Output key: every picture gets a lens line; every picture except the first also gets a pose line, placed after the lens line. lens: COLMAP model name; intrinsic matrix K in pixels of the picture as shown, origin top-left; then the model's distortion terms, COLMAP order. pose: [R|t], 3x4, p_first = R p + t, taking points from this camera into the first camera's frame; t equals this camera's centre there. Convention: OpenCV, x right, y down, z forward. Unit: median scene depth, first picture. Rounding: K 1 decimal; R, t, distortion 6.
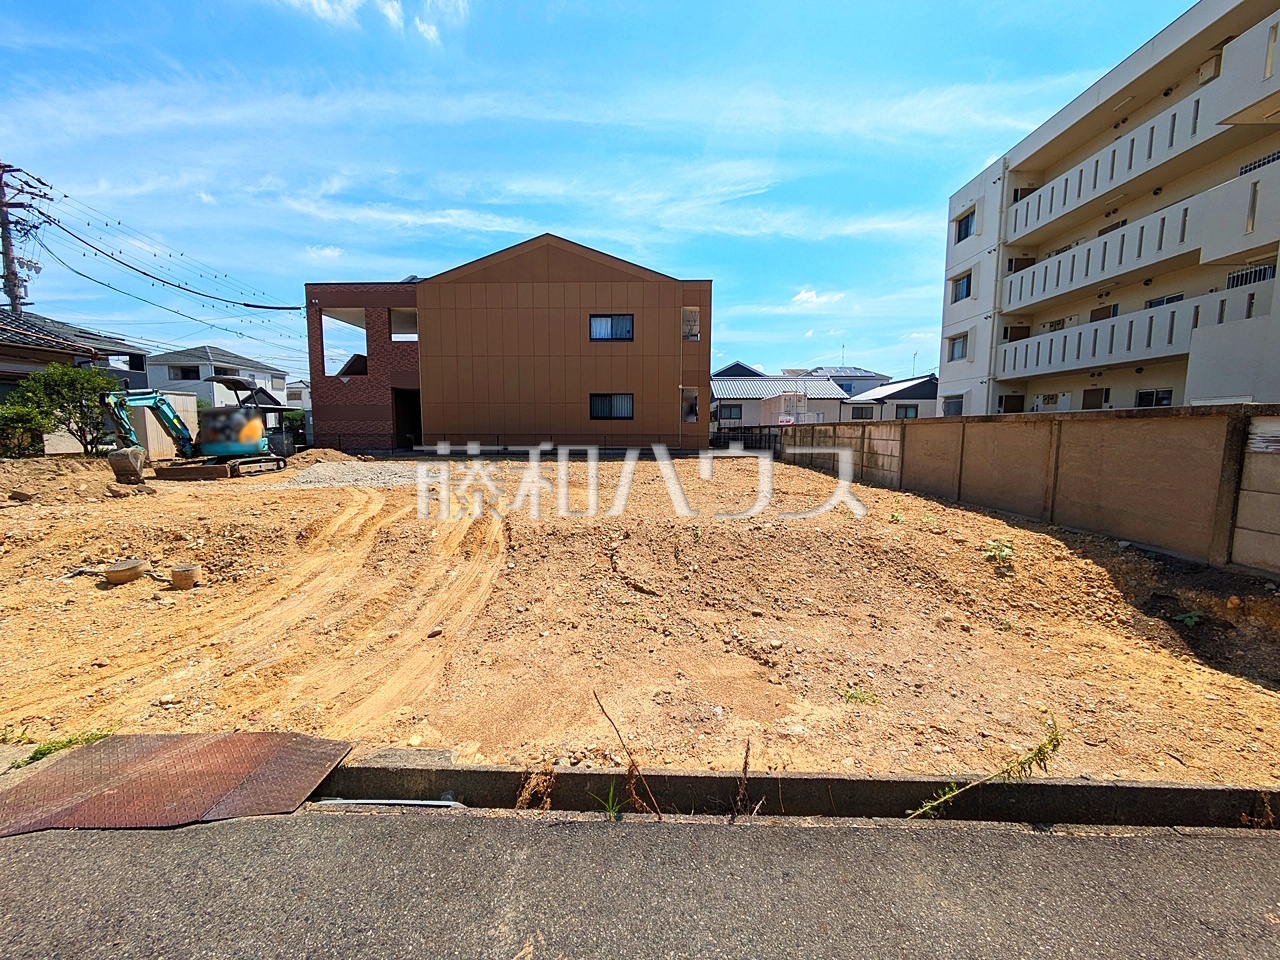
lens RADIAL K [[505.5, 0, 634.8], [0, 505.5, 486.8], [0, 0, 1]] dist [0.005067, 0.000328]
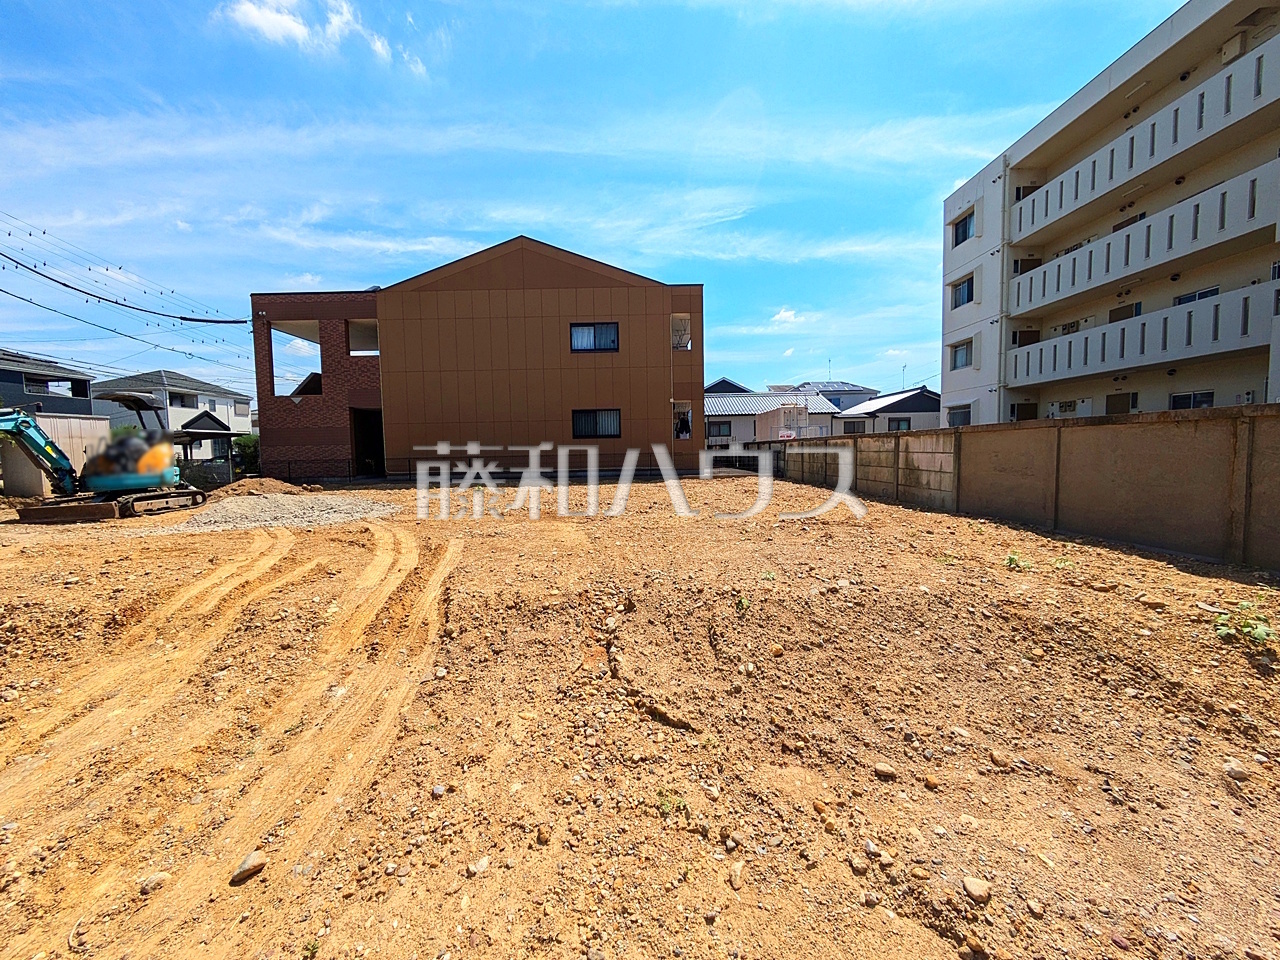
lens RADIAL K [[505.5, 0, 634.8], [0, 505.5, 486.8], [0, 0, 1]] dist [0.005067, 0.000328]
pose [[0.999323, -0.023887, 0.027991, -0.008646], [0.024969, 0.998928, -0.038971, -0.010737], [-0.027030, 0.039643, 0.998848, 0.121809]]
